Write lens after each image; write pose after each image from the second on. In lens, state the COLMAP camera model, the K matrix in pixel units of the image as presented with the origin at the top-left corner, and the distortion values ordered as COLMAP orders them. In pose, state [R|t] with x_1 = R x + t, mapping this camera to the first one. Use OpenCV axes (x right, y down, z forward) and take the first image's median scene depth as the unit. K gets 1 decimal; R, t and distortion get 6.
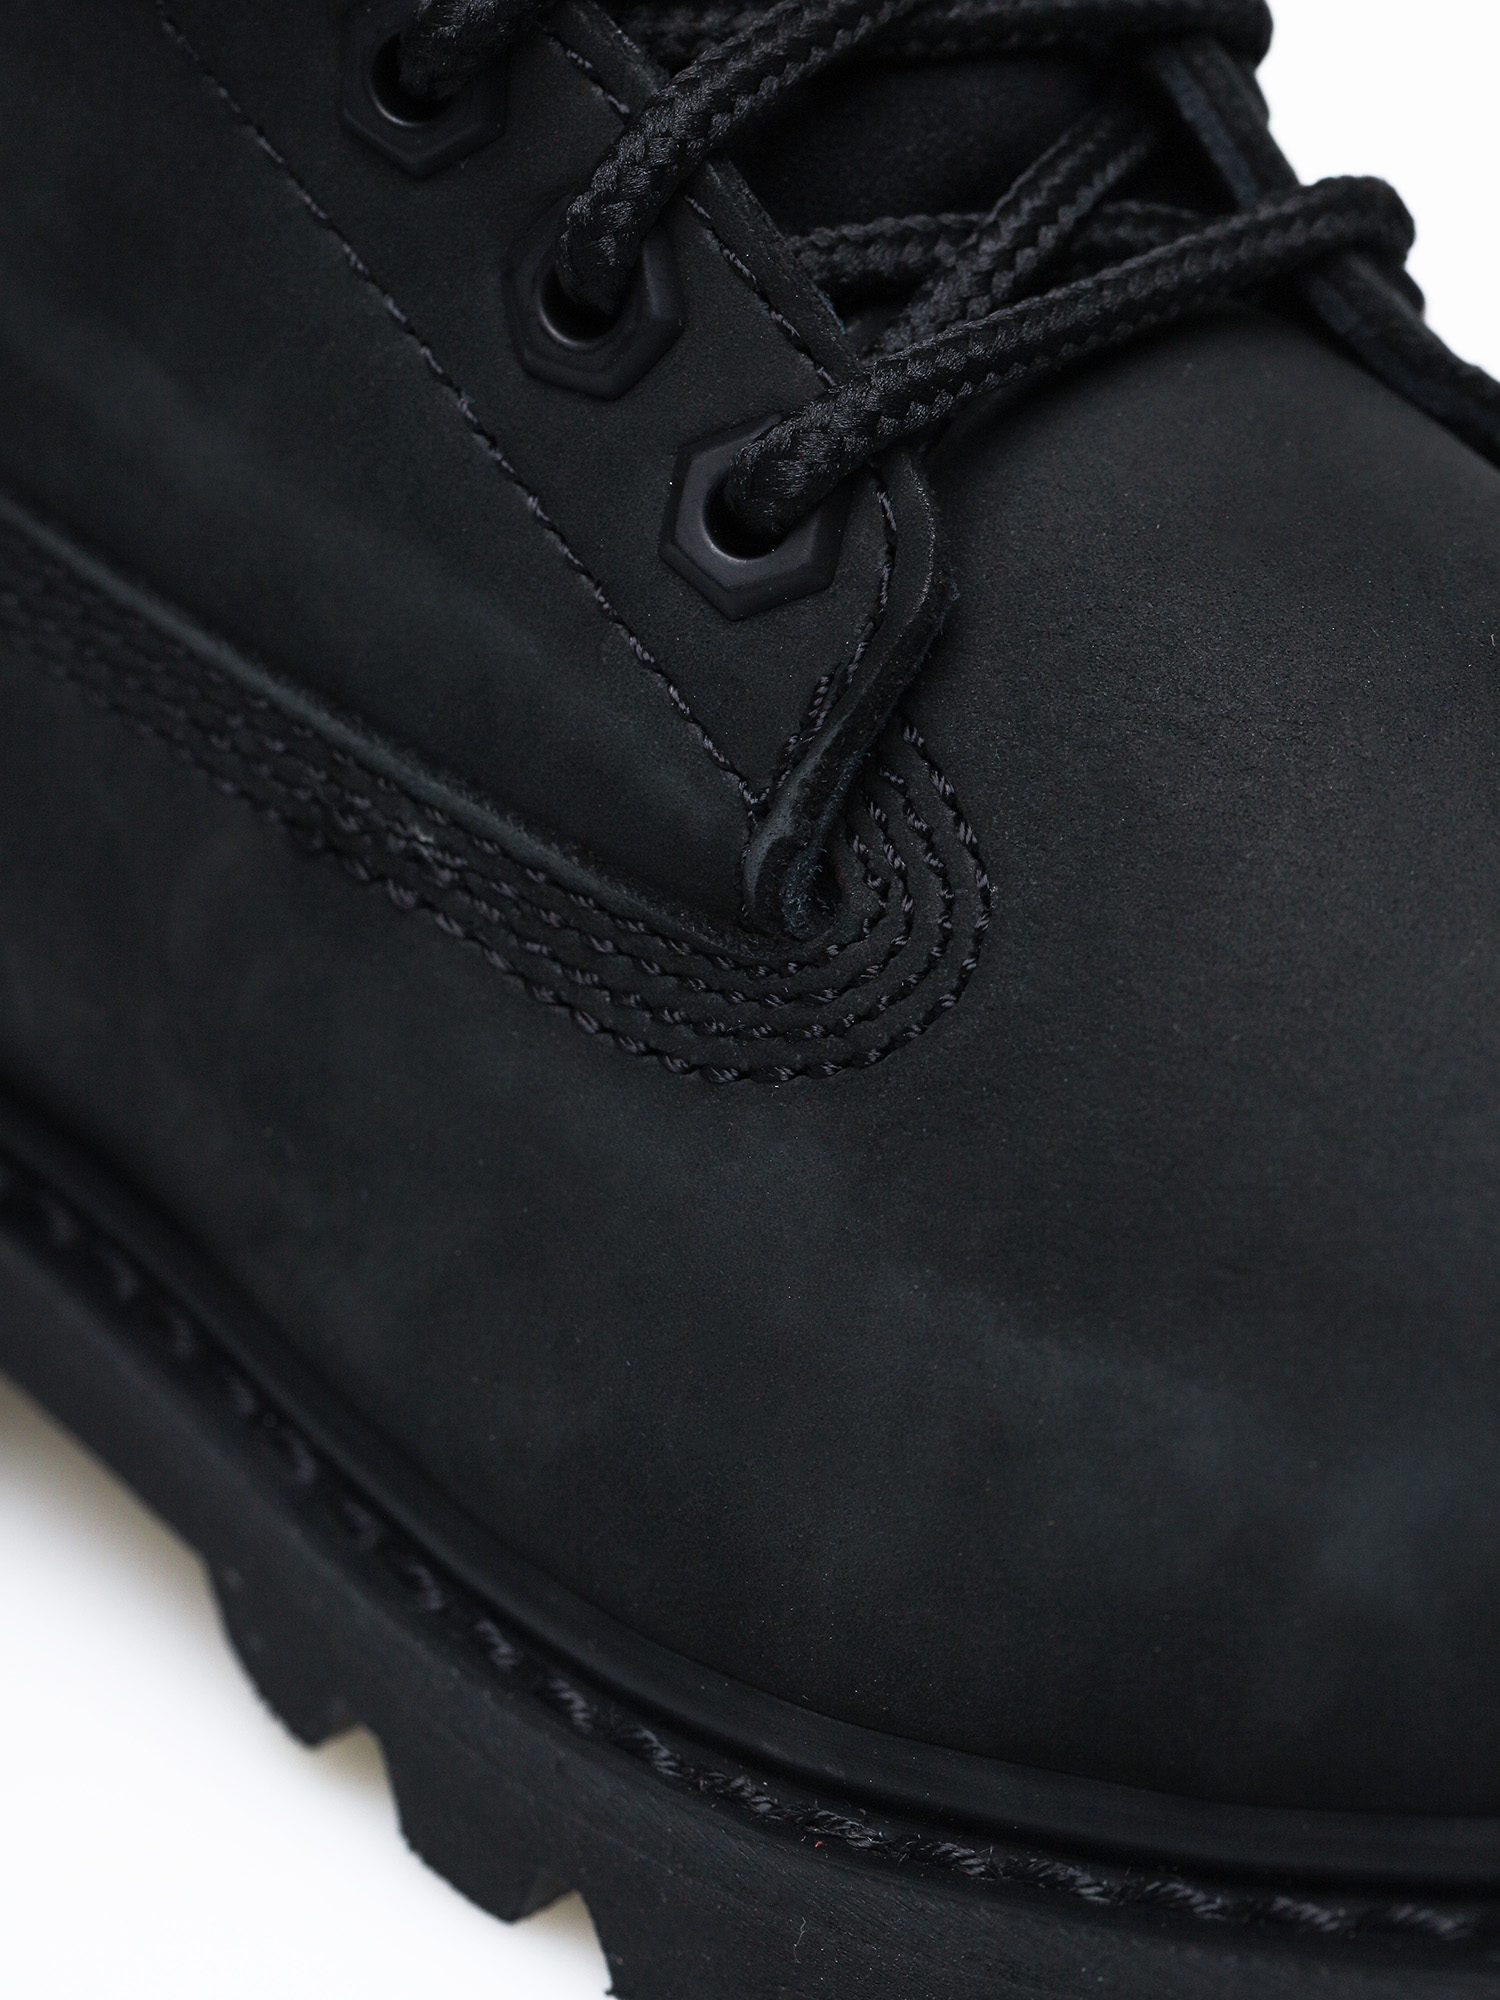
lens RADIAL K [[7882.7, 0, 750.0], [0, 7882.7, 1000.0], [0, 0, 1]] dist [-0.075273, 1.773989]
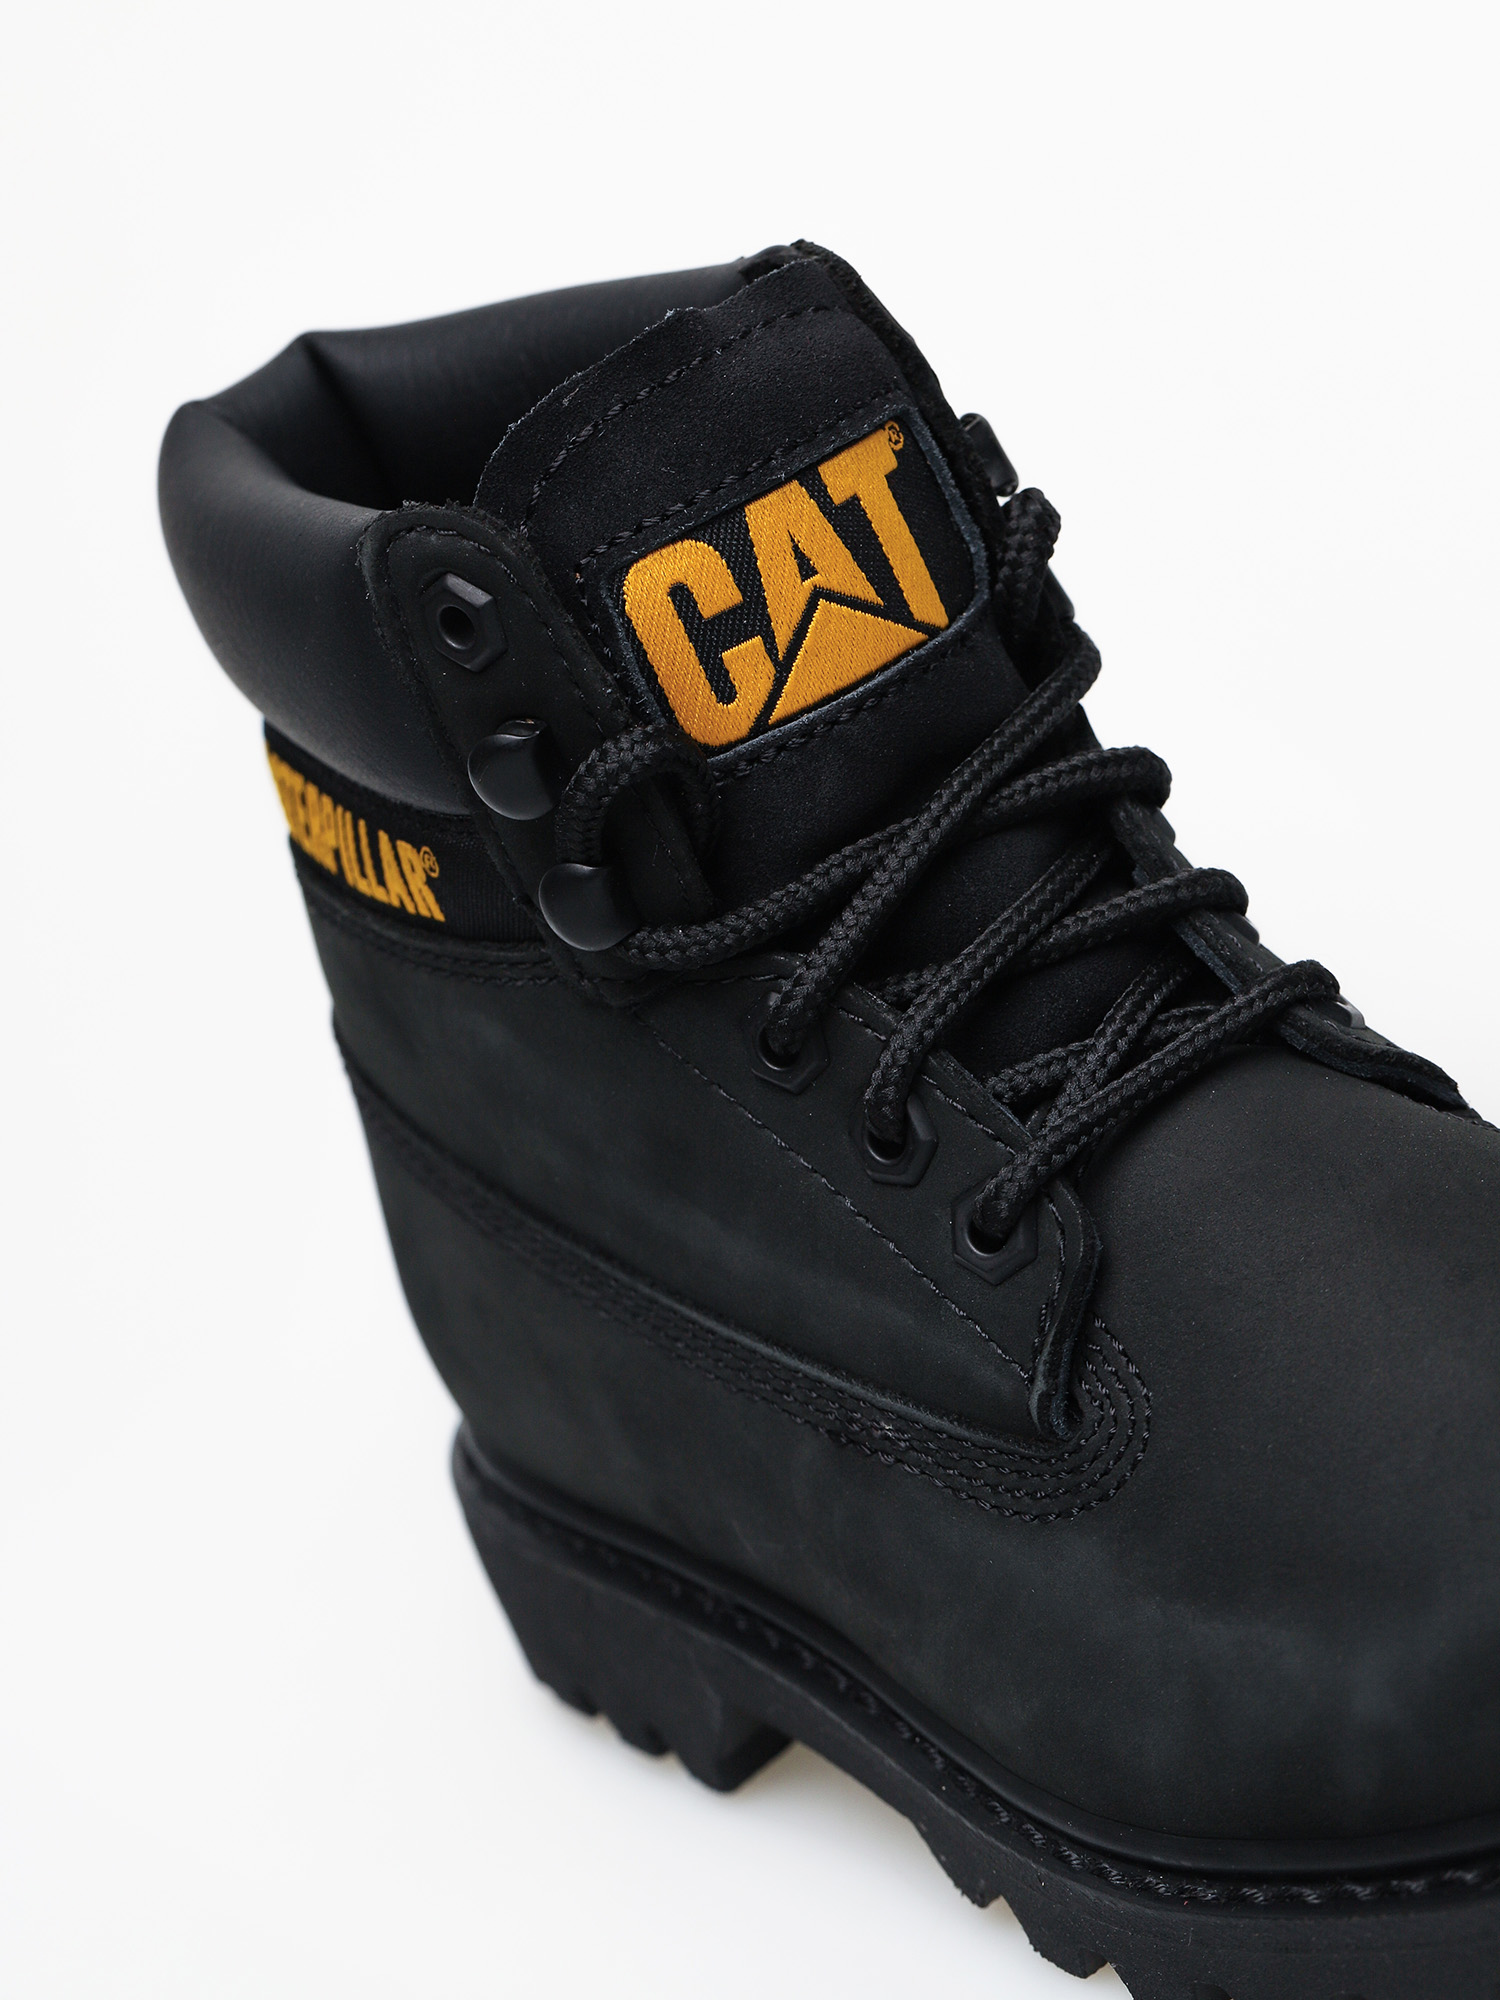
lens RADIAL K [[7882.7, 0, 750.0], [0, 7882.7, 1000.0], [0, 0, 1]] dist [-0.075273, 1.773989]
pose [[0.937193, -0.236843, -0.256077, 0.444281], [0.227228, 0.971537, -0.066953, -0.001056], [0.264646, 0.004560, 0.964335, -0.851884]]
